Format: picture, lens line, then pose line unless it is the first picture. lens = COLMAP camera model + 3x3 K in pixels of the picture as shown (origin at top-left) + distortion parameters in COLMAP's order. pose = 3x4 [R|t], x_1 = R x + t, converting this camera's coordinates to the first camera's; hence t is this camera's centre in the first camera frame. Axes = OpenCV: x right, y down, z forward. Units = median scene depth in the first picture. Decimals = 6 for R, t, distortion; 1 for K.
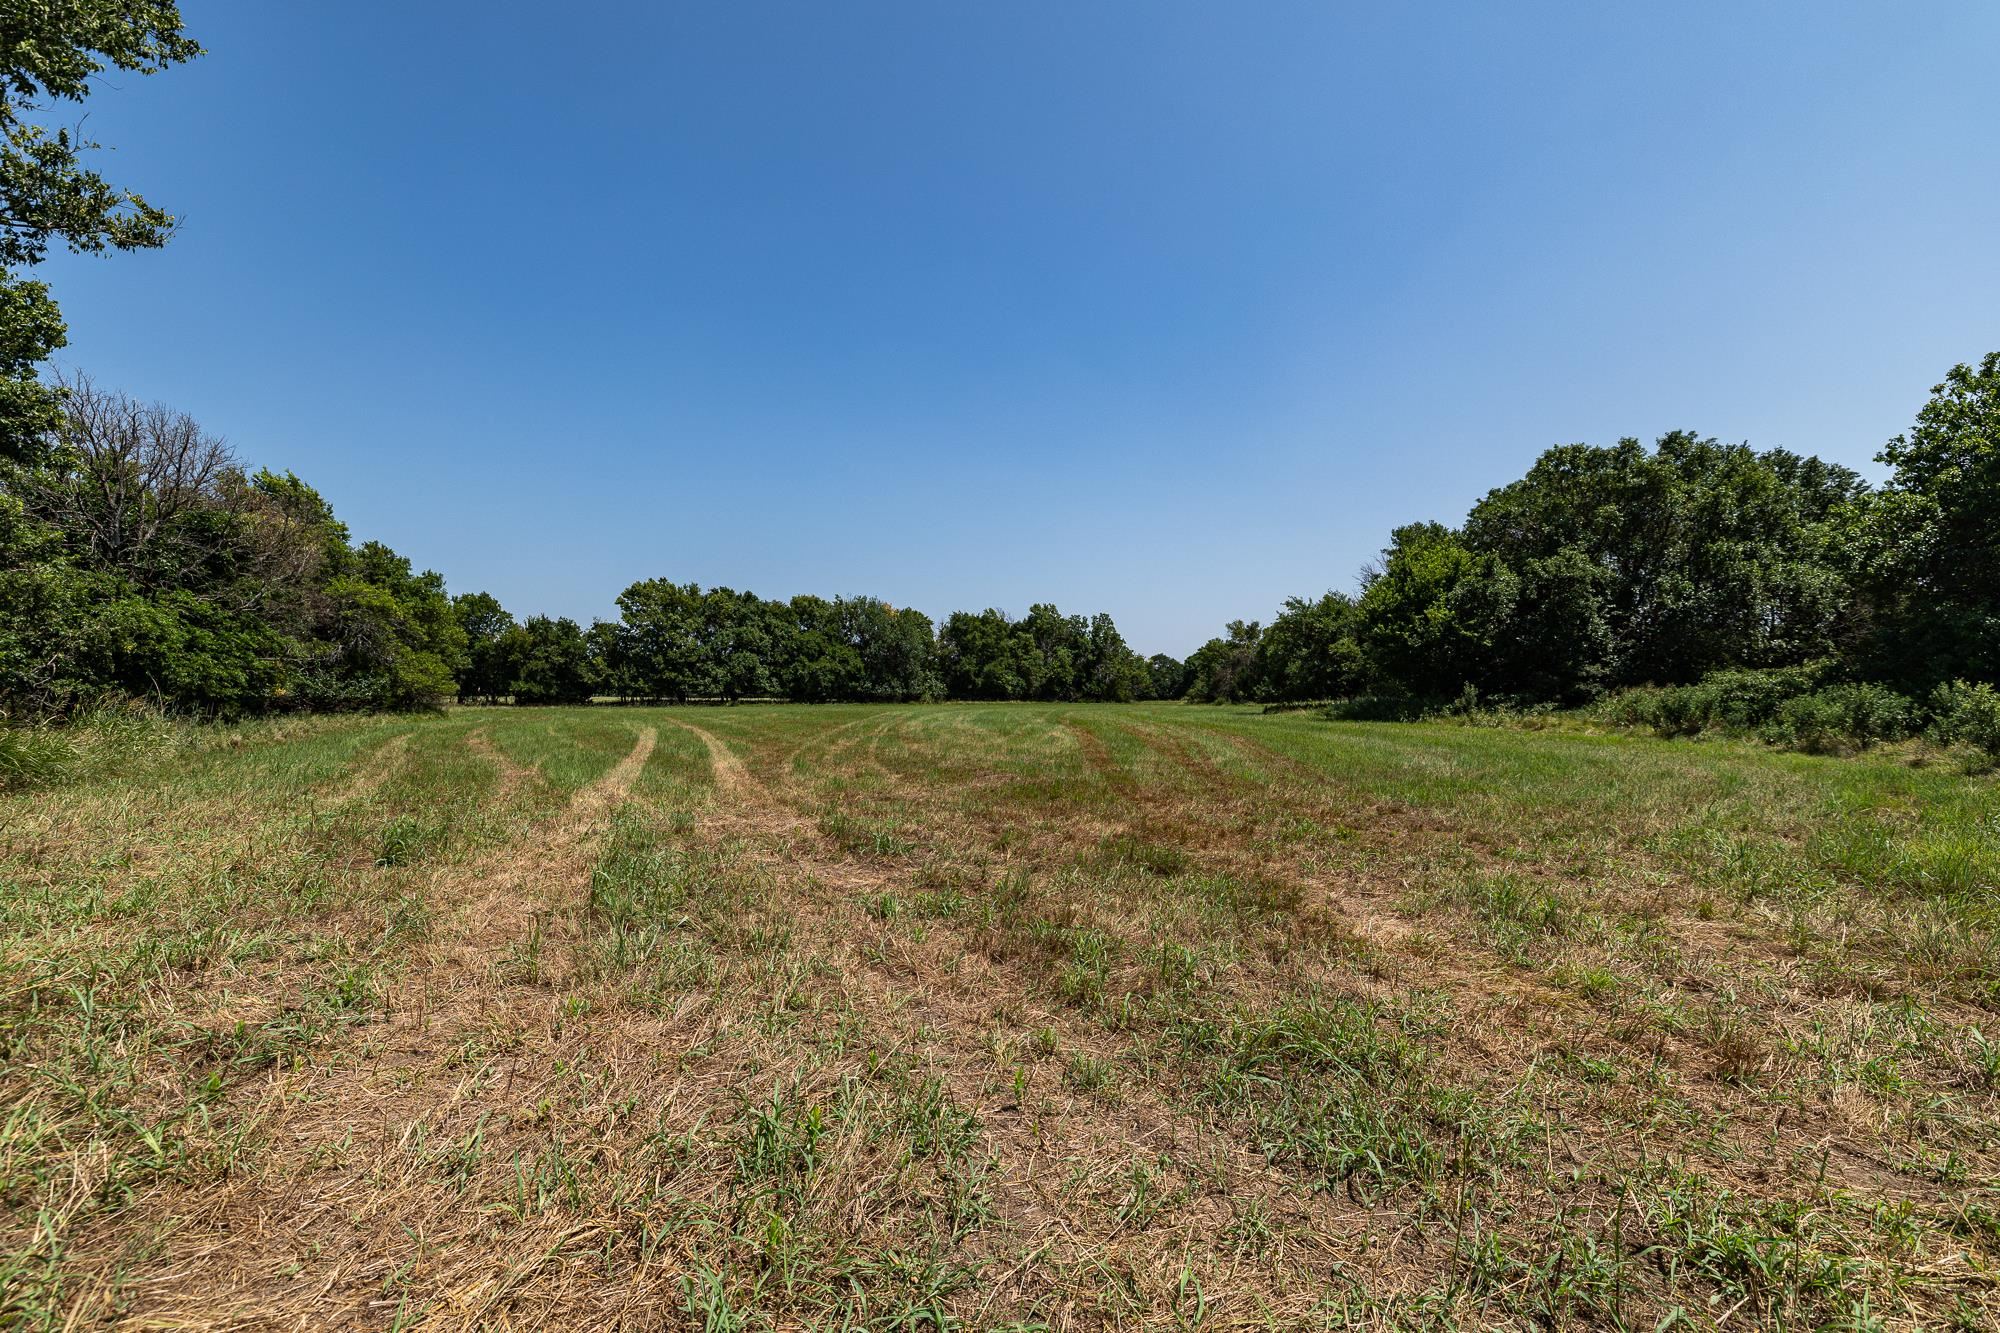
lens RADIAL K [[870.7, 0, 994.3], [0, 870.7, 667.9], [0, 0, 1]] dist [0.002190, 0.000719]
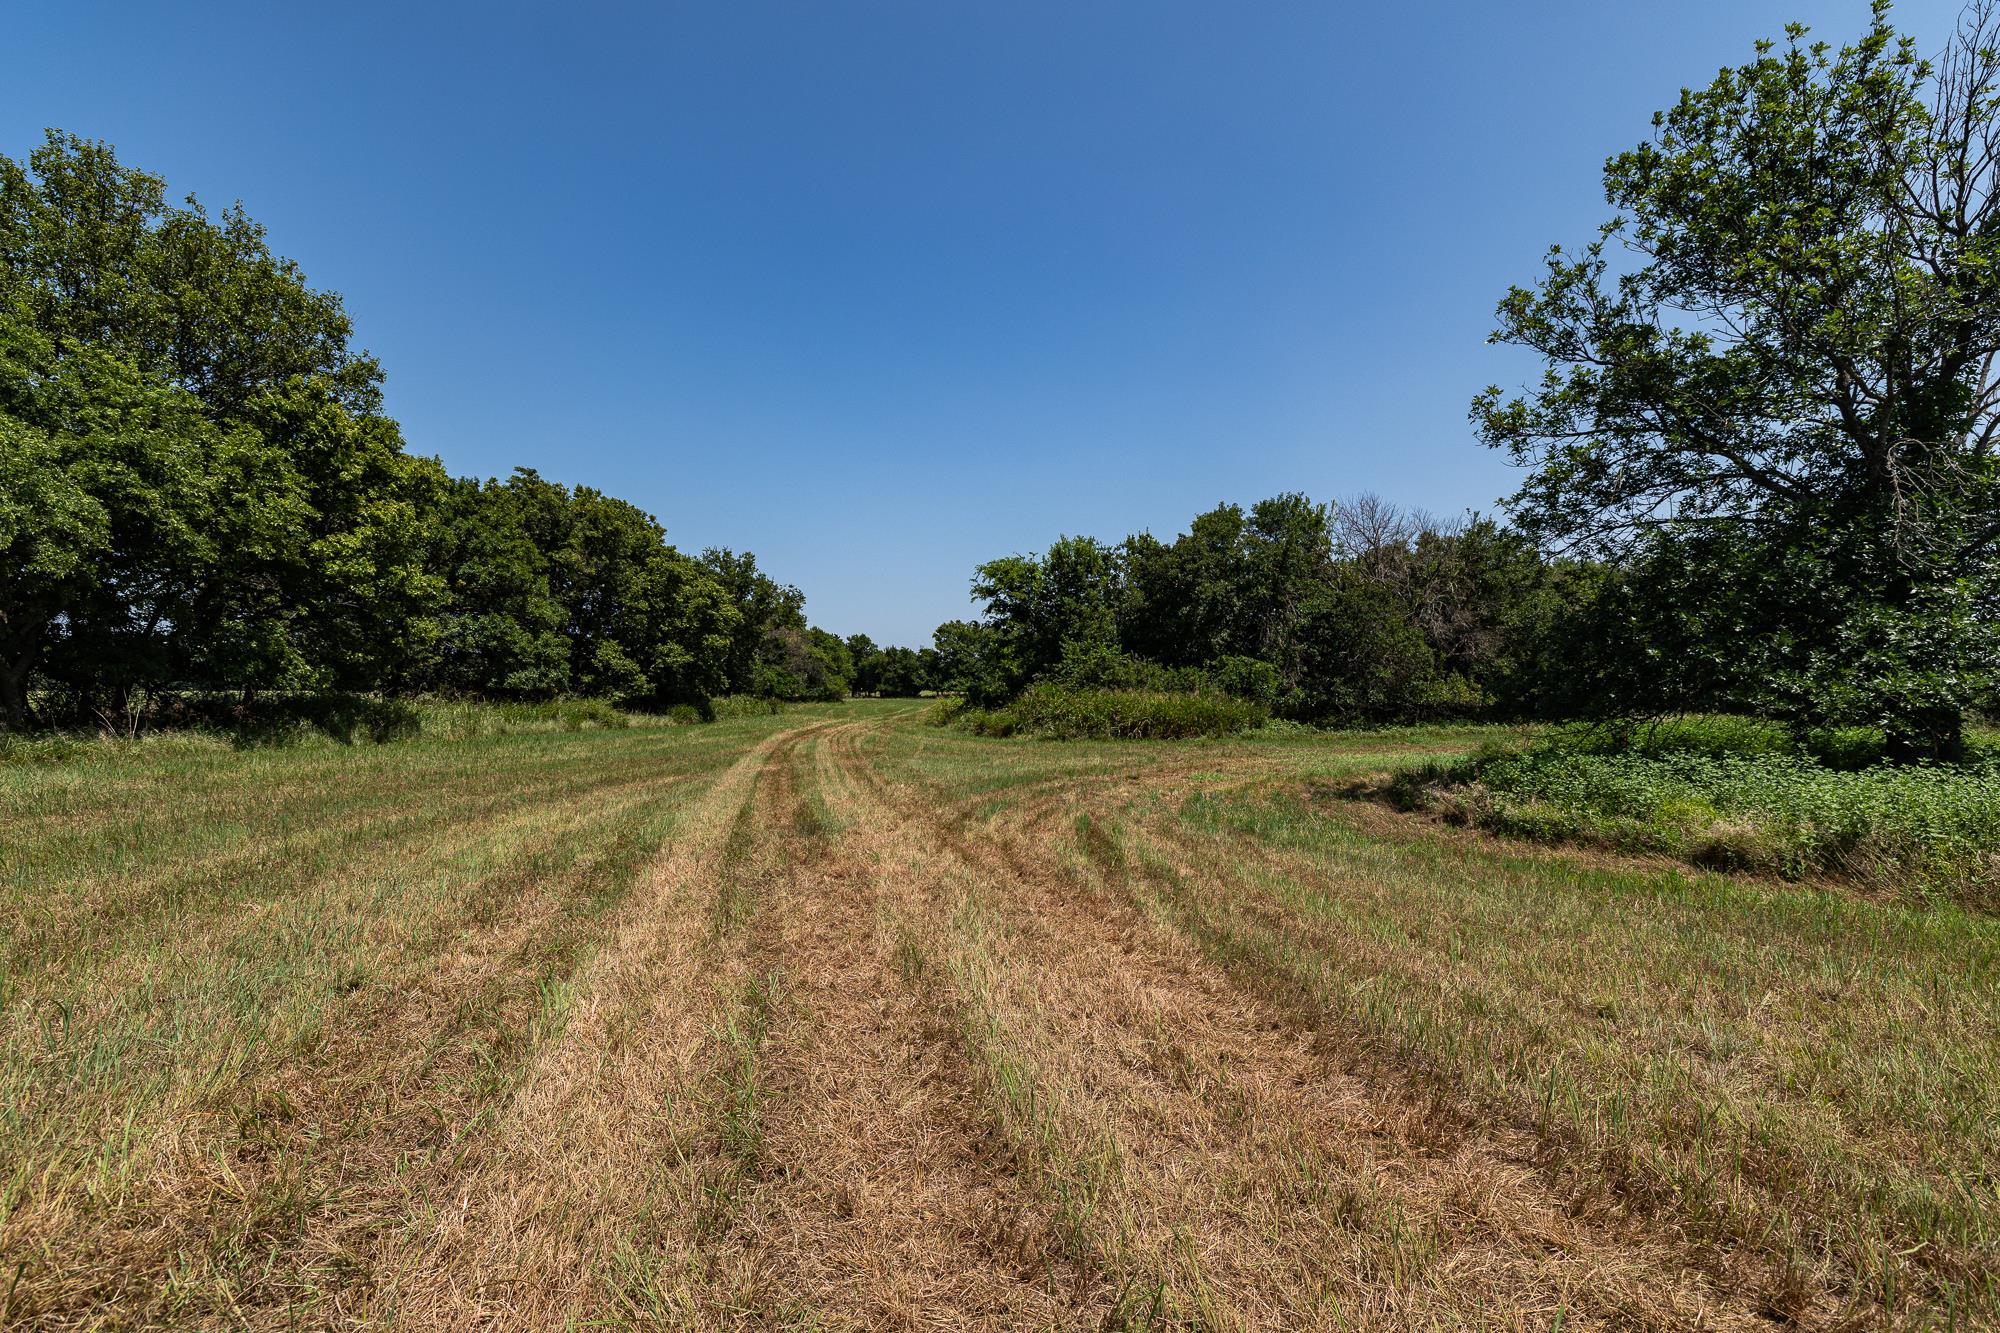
lens RADIAL K [[870.7, 0, 1002.5], [0, 870.7, 673.6], [0, 0, 1]] dist [0.002190, 0.000719]
pose [[0.925644, -0.008327, -0.378303, 0.353252], [0.015247, 0.999767, 0.015301, -0.029427], [0.378087, -0.019931, 0.925555, -0.545409]]
